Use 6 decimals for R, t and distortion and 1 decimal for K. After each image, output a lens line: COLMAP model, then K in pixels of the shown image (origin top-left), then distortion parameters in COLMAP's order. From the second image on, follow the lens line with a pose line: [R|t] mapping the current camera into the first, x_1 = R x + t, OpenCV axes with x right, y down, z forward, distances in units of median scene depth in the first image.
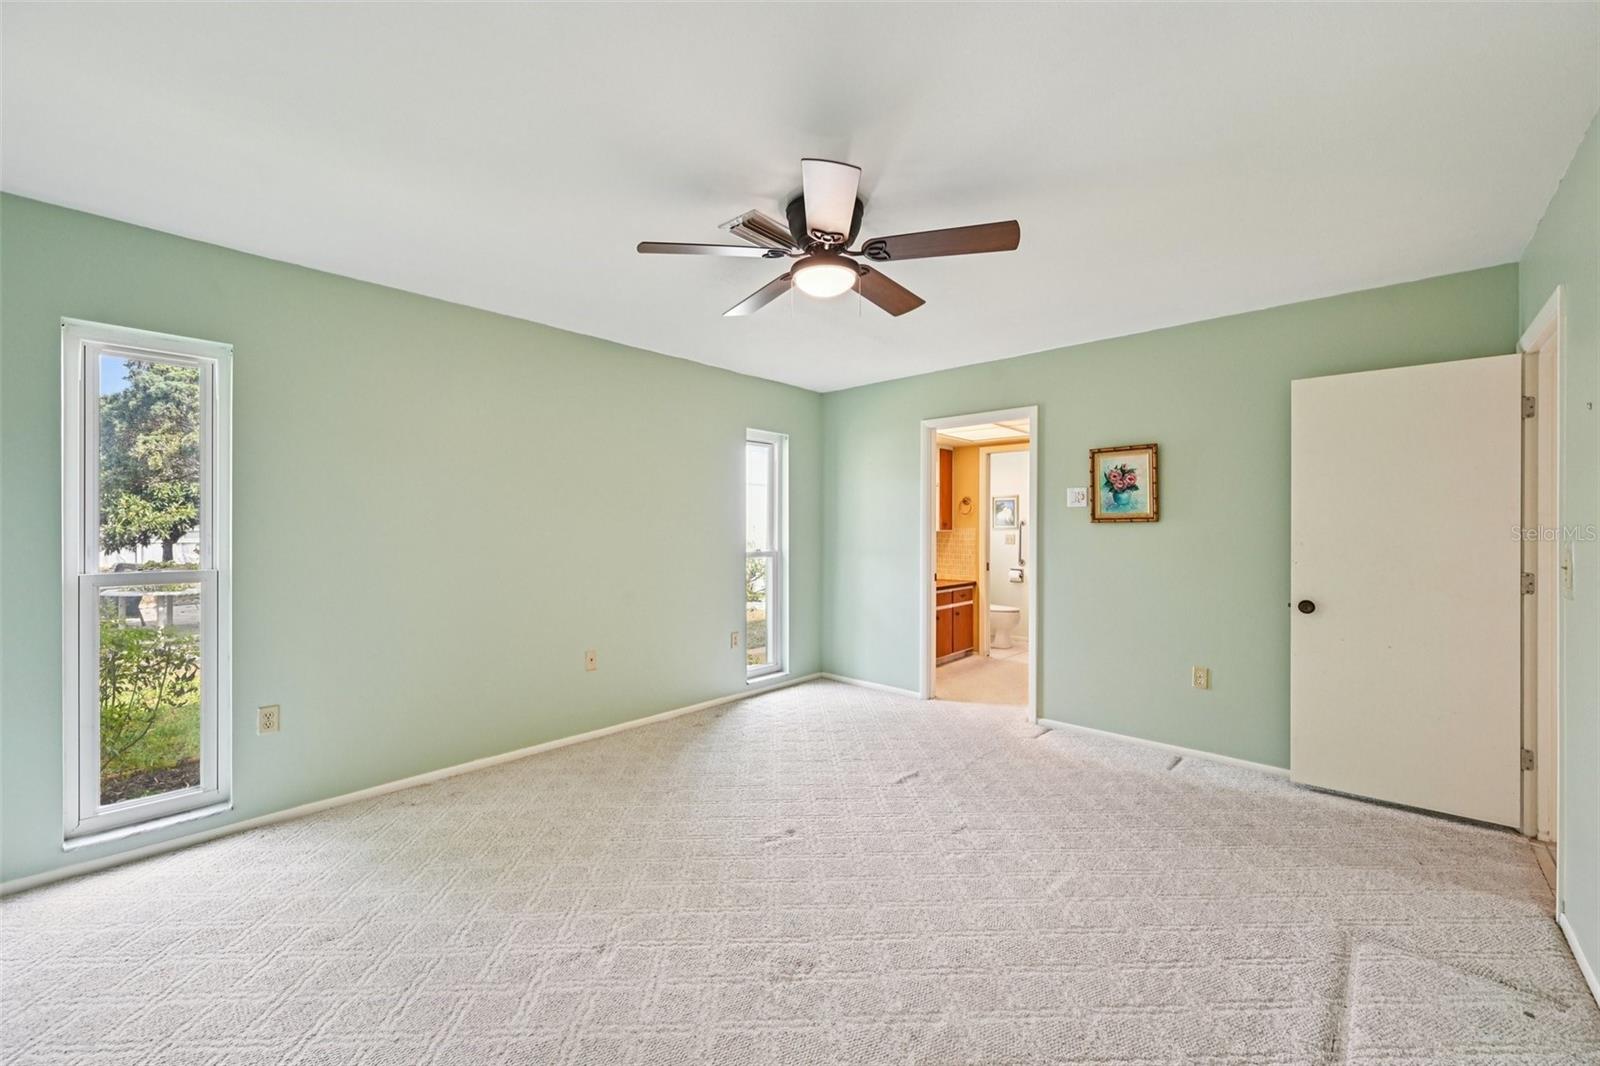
lens RADIAL K [[632.8, 0, 799.2], [0, 632.8, 528.8], [0, 0, 1]] dist [-0.000216, 0.000328]
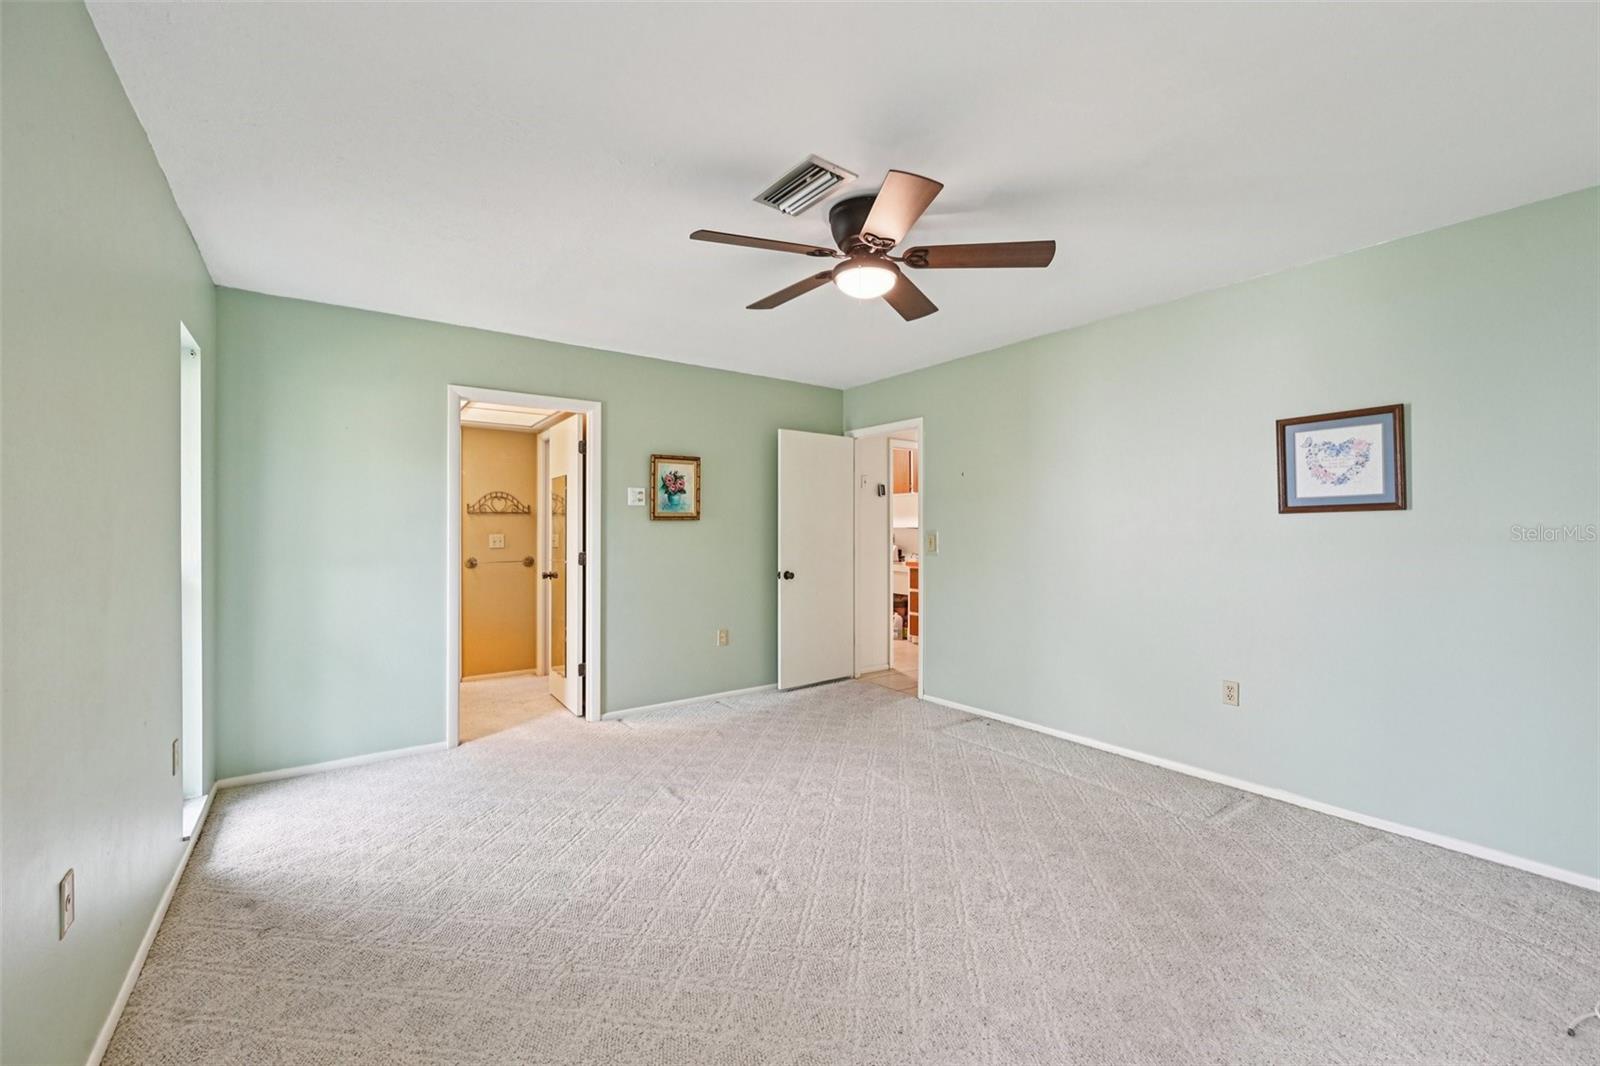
lens RADIAL K [[632.8, 0, 796.3], [0, 632.8, 533.8], [0, 0, 1]] dist [-0.000216, 0.000328]
pose [[0.189730, -0.007298, 0.981809, -0.597998], [0.005069, 0.999966, 0.006454, 0.008388], [-0.981823, 0.003753, 0.189761, 0.554660]]
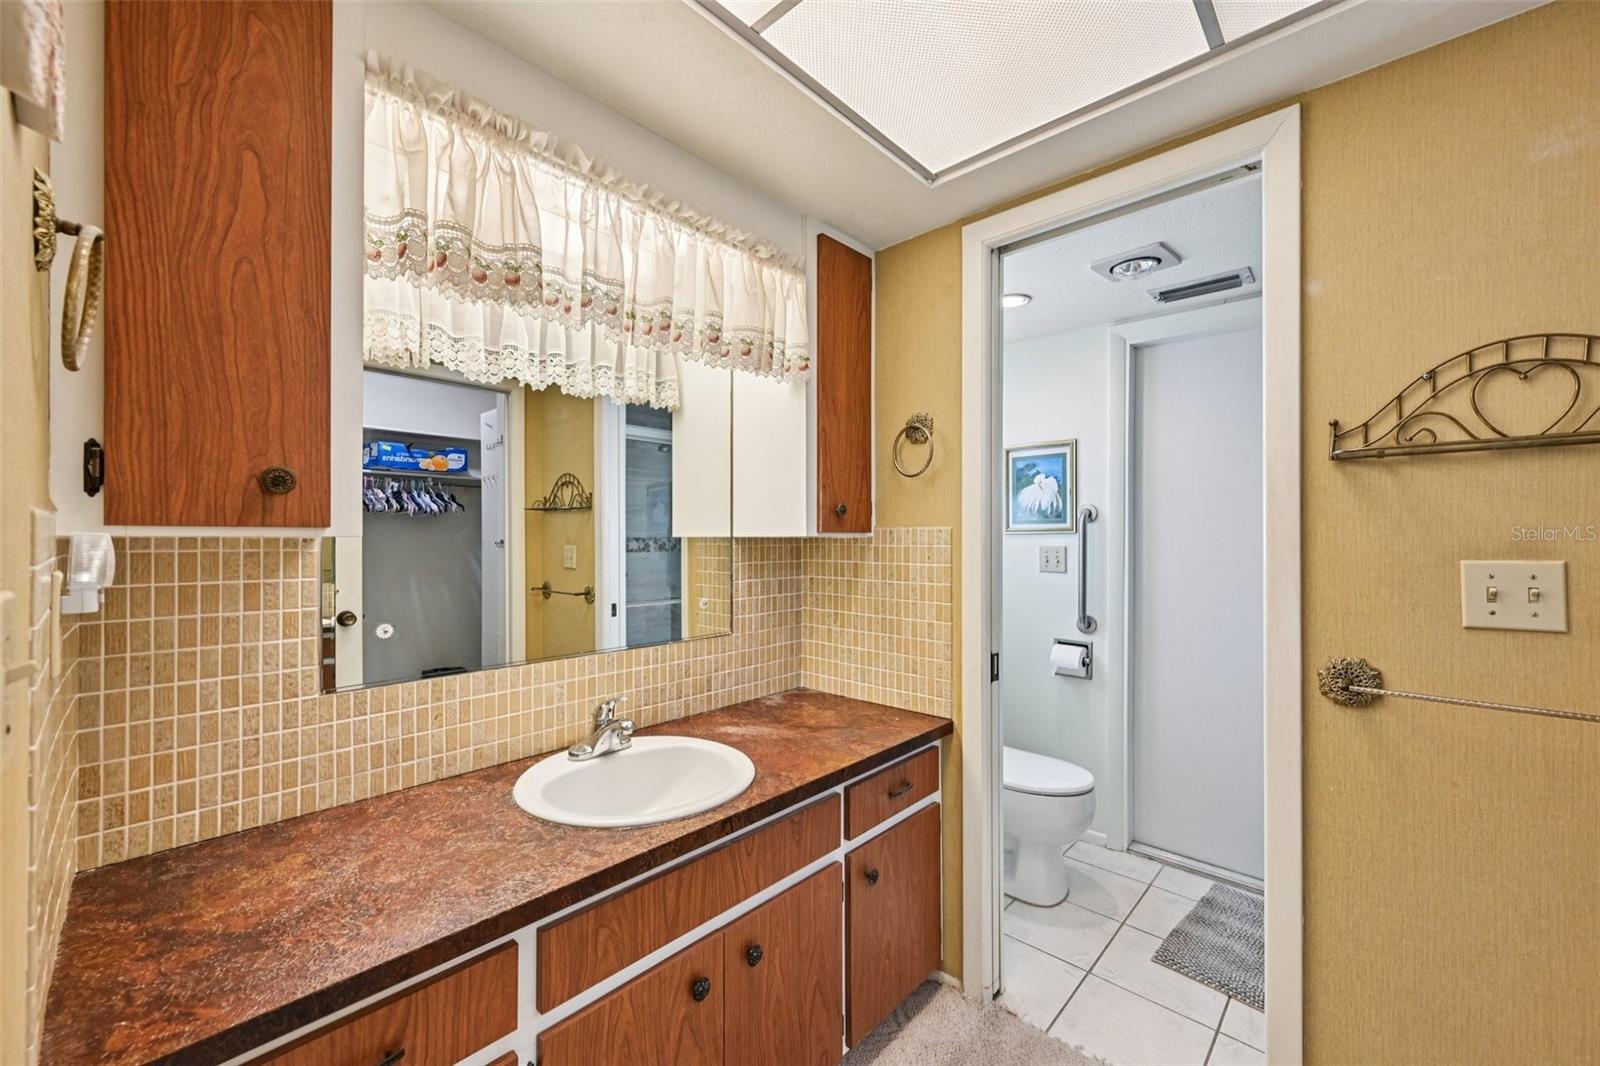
lens RADIAL K [[632.8, 0, 797.5], [0, 632.8, 530.5], [0, 0, 1]] dist [-0.000216, 0.000328]
pose [[0.999963, 0.000776, -0.008511, 0.356639], [-0.000866, 0.999944, -0.010585, 0.006569], [0.008503, 0.010592, 0.999908, 1.203284]]
